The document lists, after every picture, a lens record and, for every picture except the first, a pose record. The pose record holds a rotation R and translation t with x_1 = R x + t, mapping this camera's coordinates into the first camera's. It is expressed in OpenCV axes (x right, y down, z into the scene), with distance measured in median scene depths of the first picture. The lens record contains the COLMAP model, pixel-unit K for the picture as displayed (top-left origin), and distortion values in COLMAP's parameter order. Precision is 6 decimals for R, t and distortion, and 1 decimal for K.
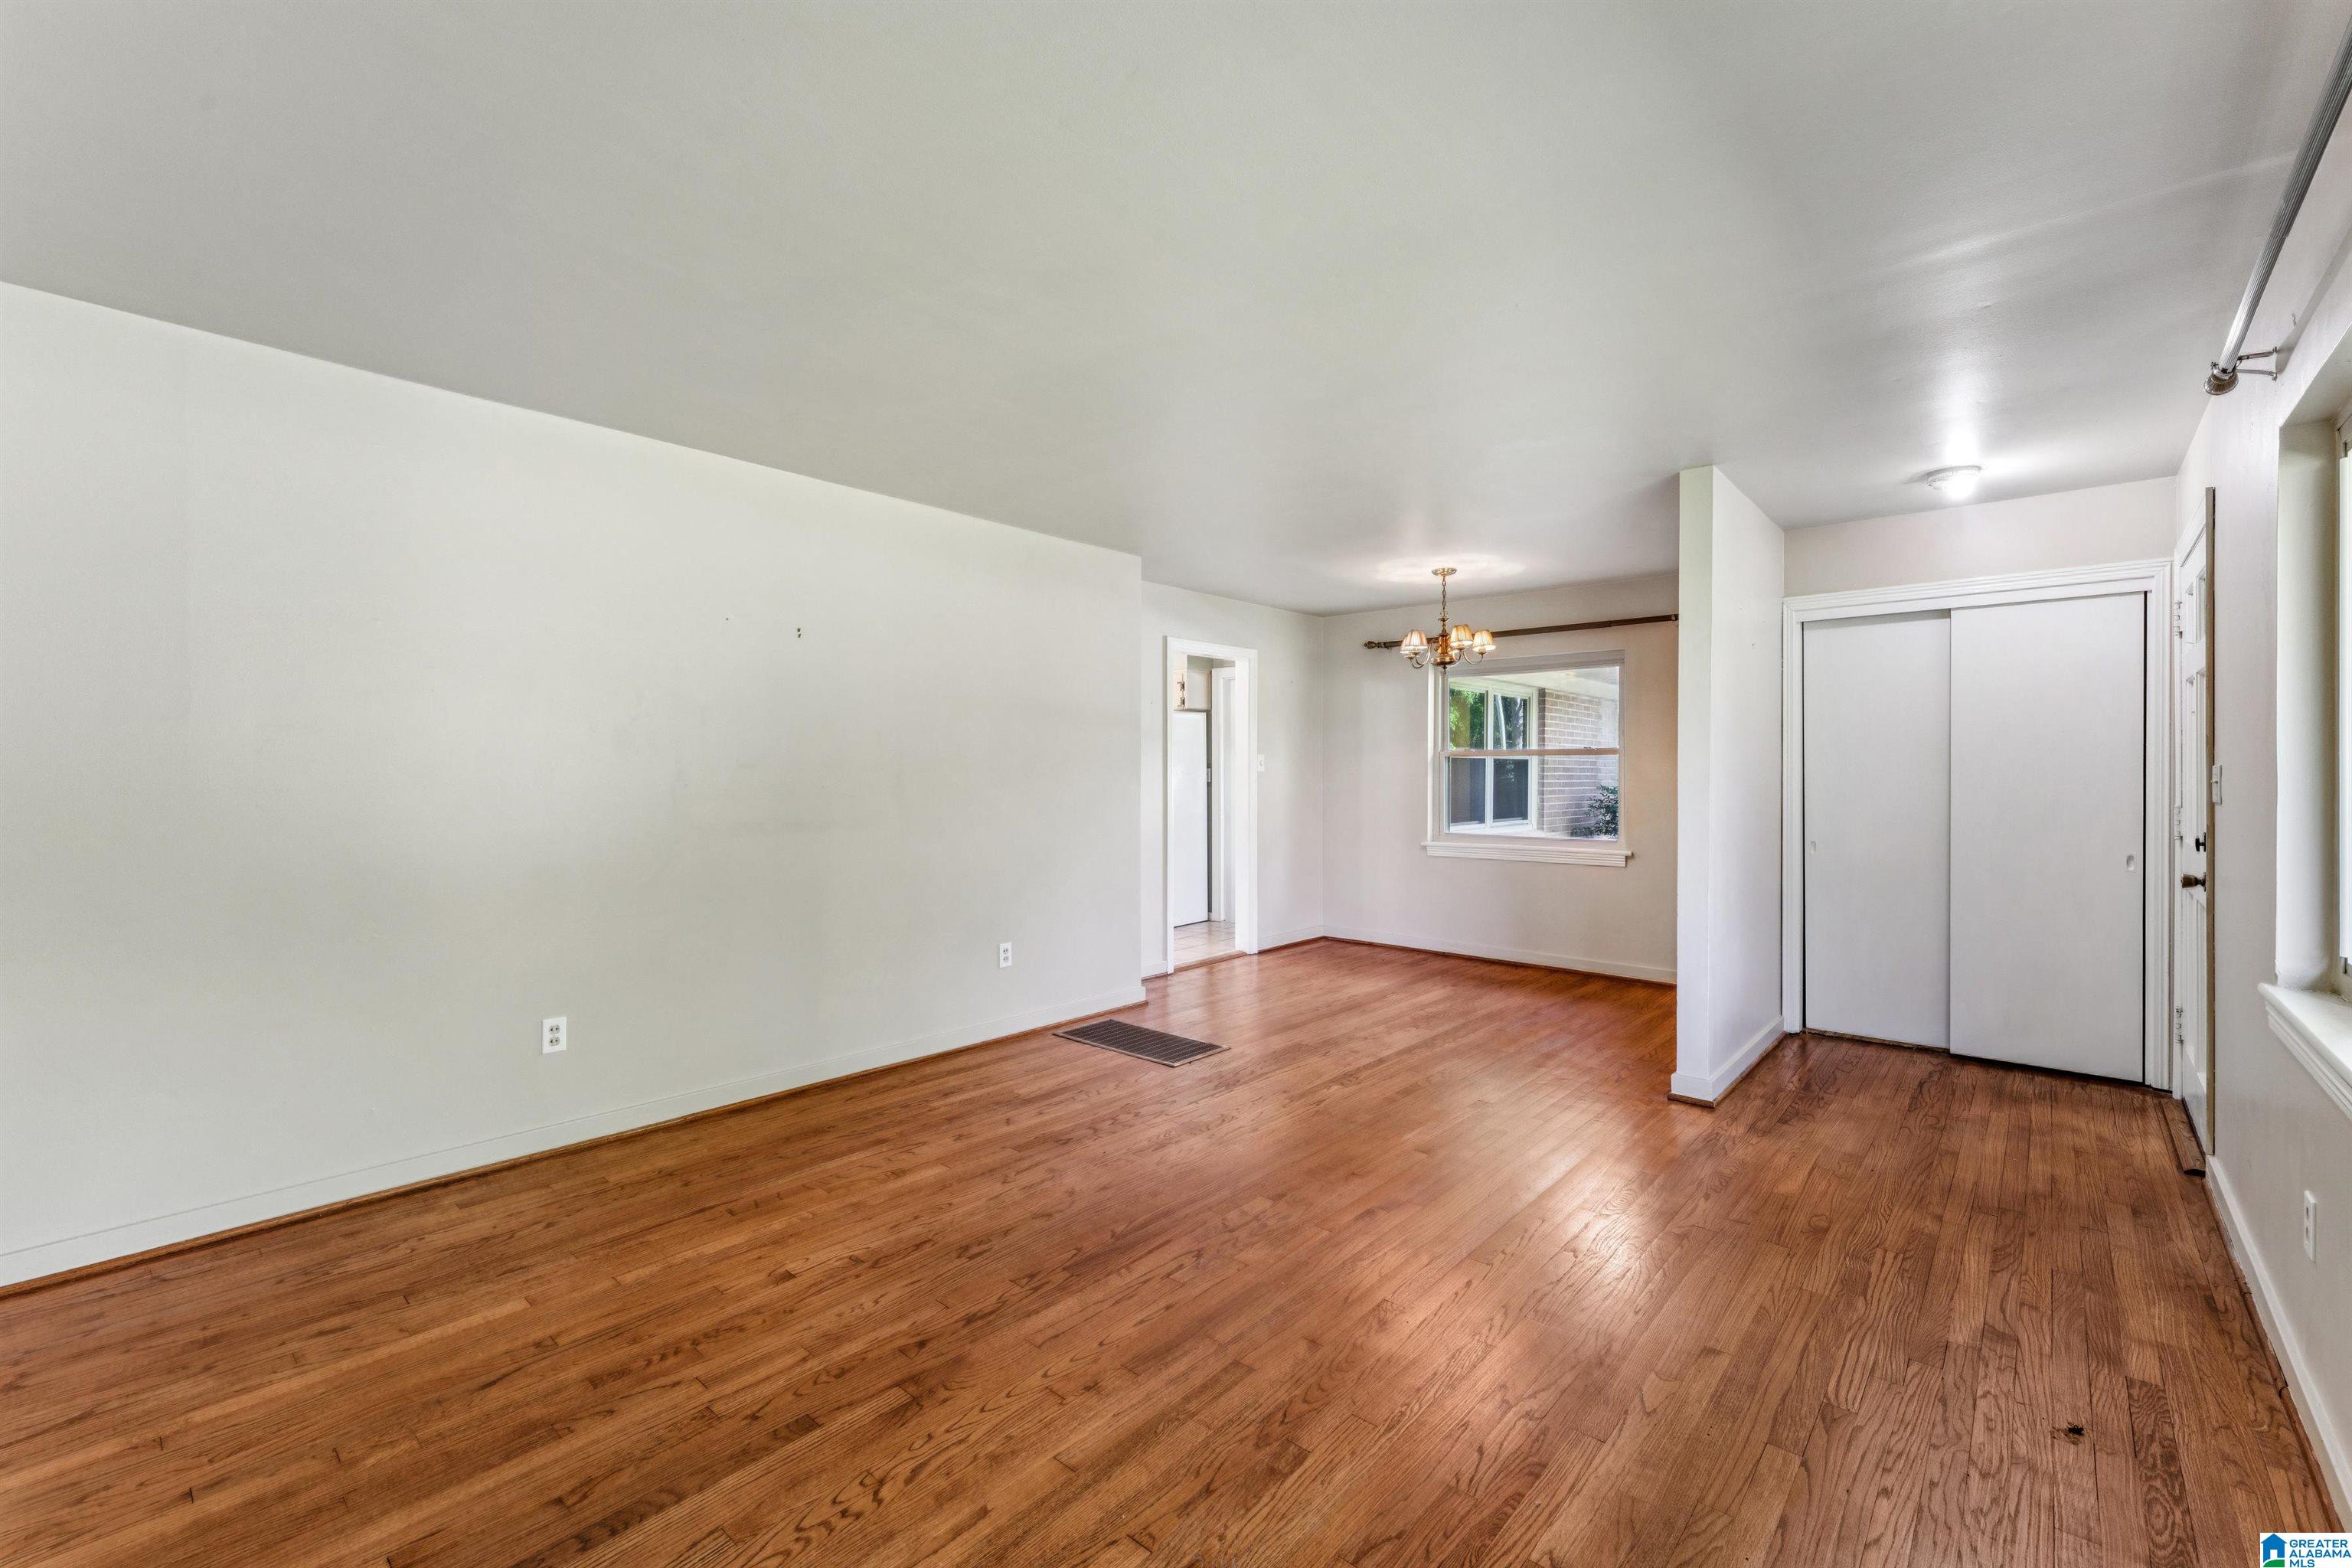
lens RADIAL K [[971.0, 0, 1180.5], [0, 971.0, 772.0], [0, 0, 1]] dist [0.003856, -0.000048]
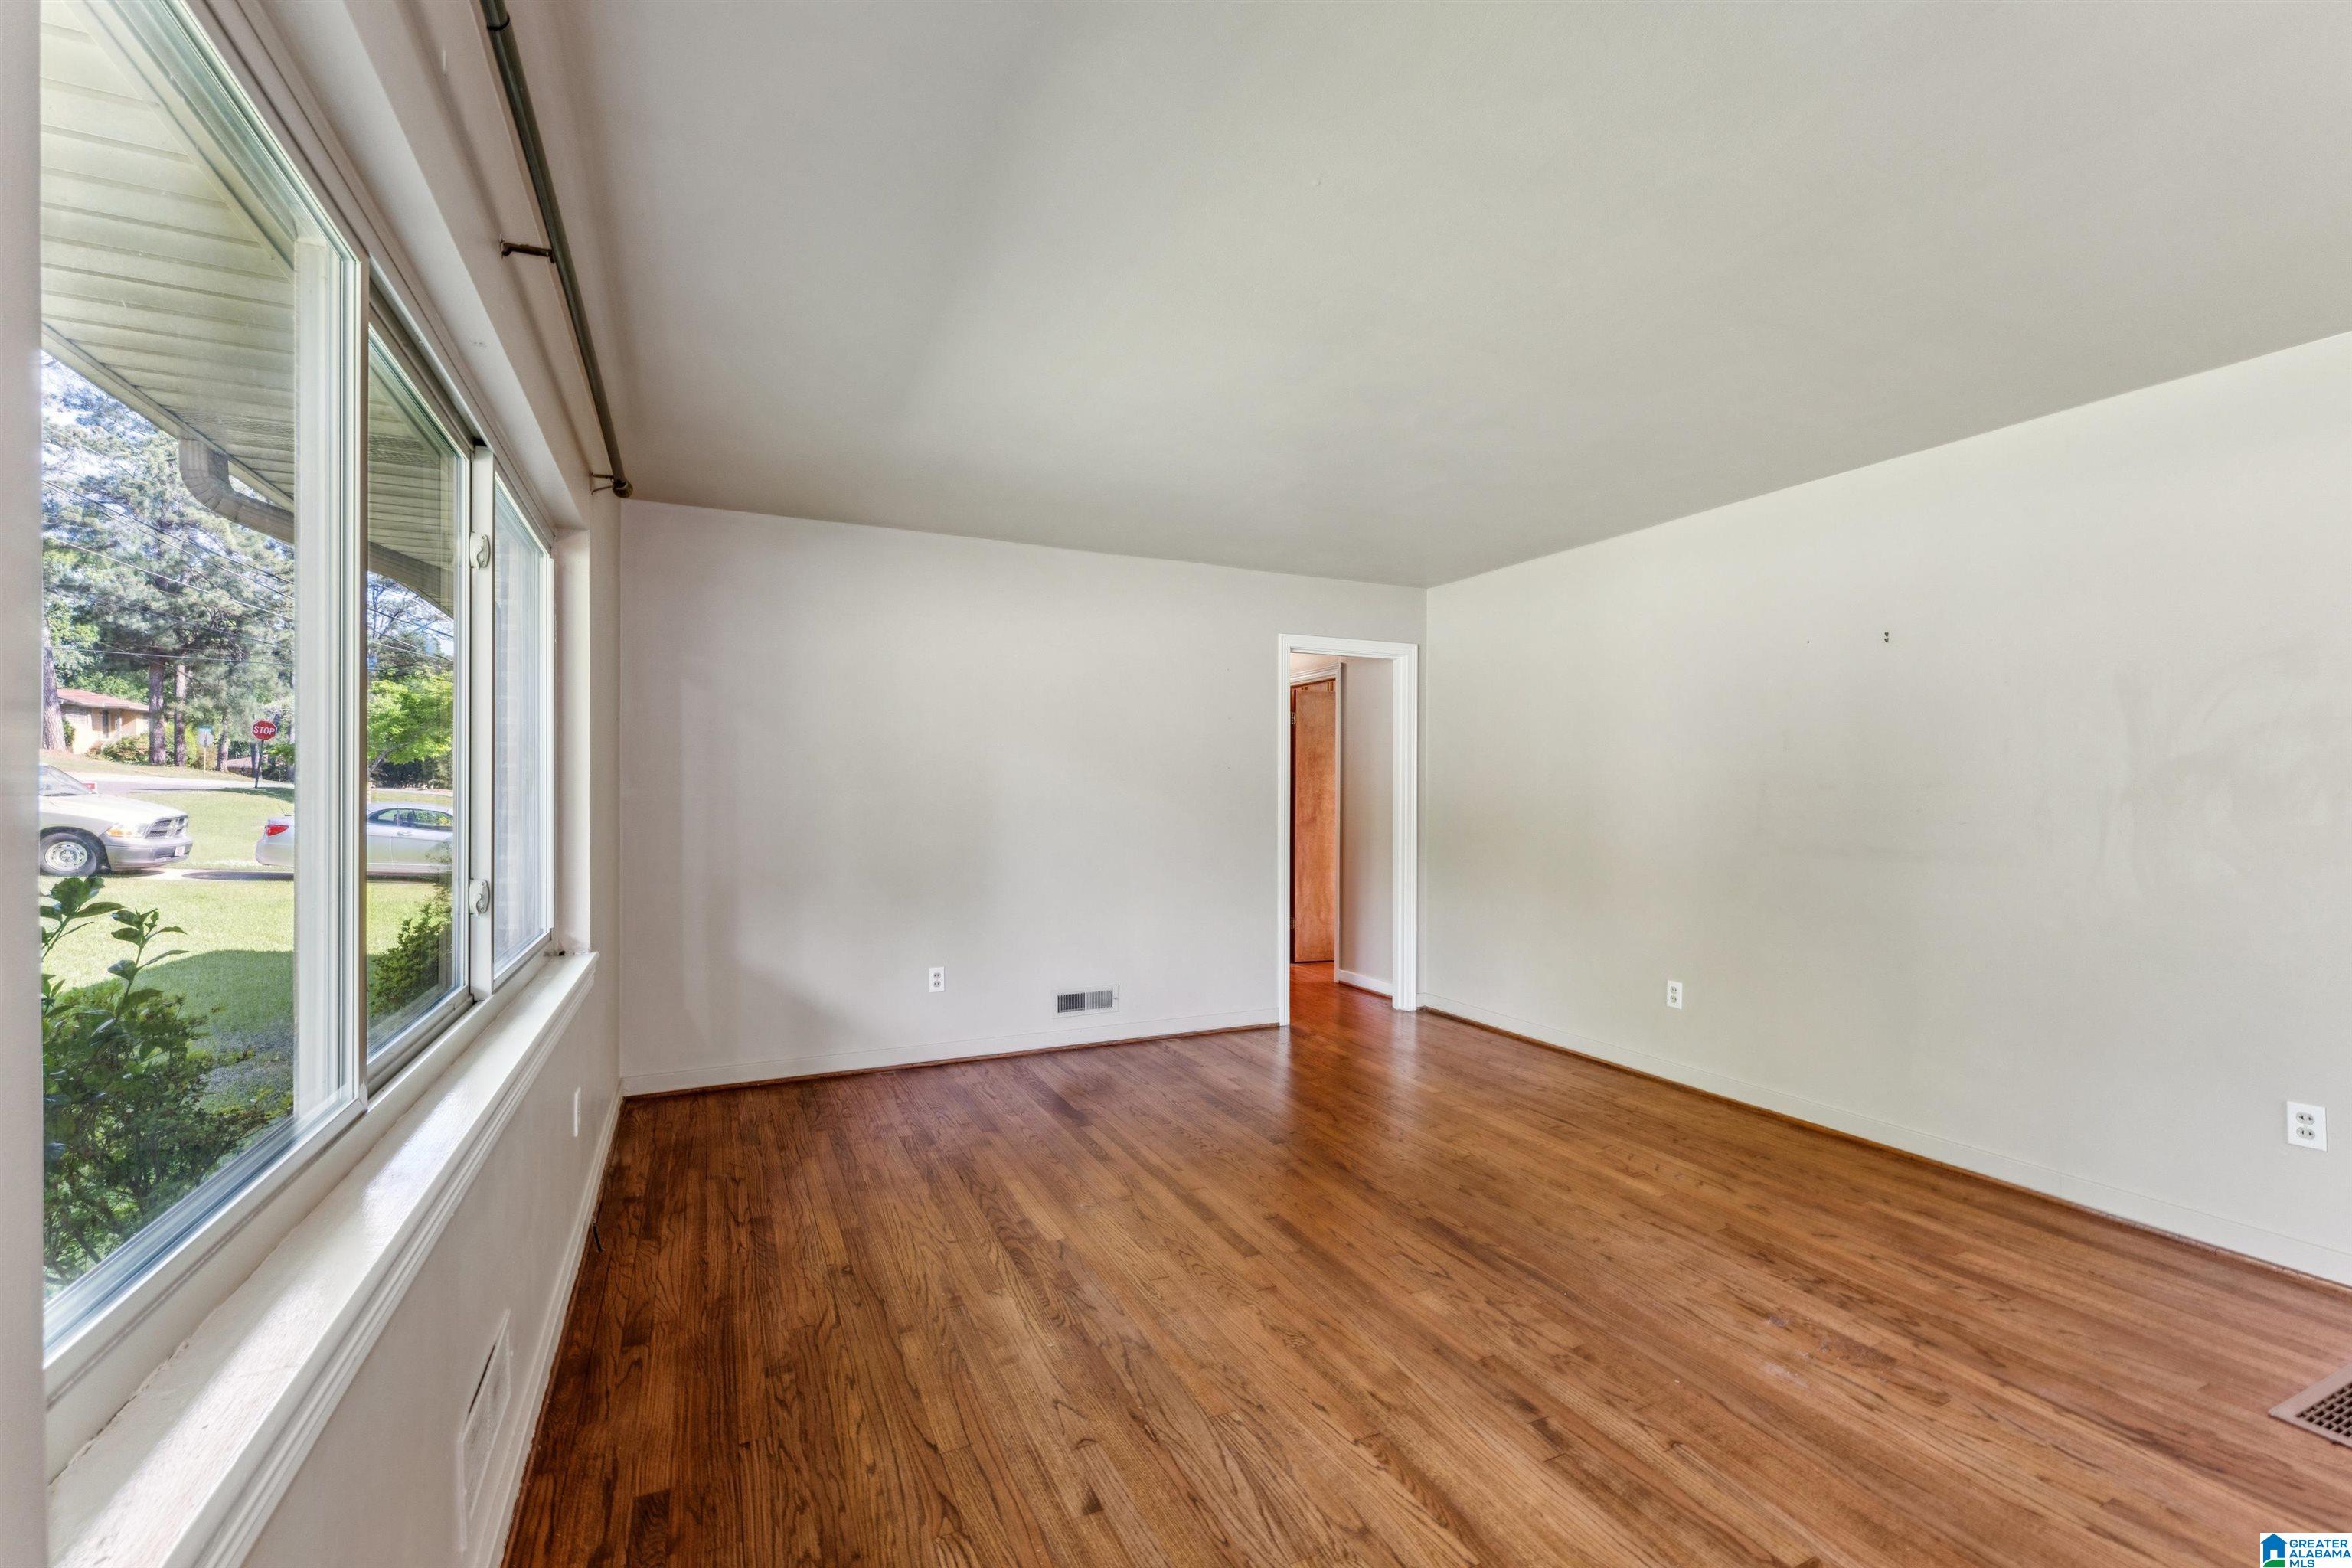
lens RADIAL K [[971.0, 0, 1183.6], [0, 971.0, 794.1], [0, 0, 1]] dist [0.003856, -0.000048]
pose [[-0.374264, 0.000127, -0.927322, 0.813398], [-0.001259, 0.999999, 0.000645, 0.002459], [0.927322, 0.001408, -0.374263, 0.882293]]
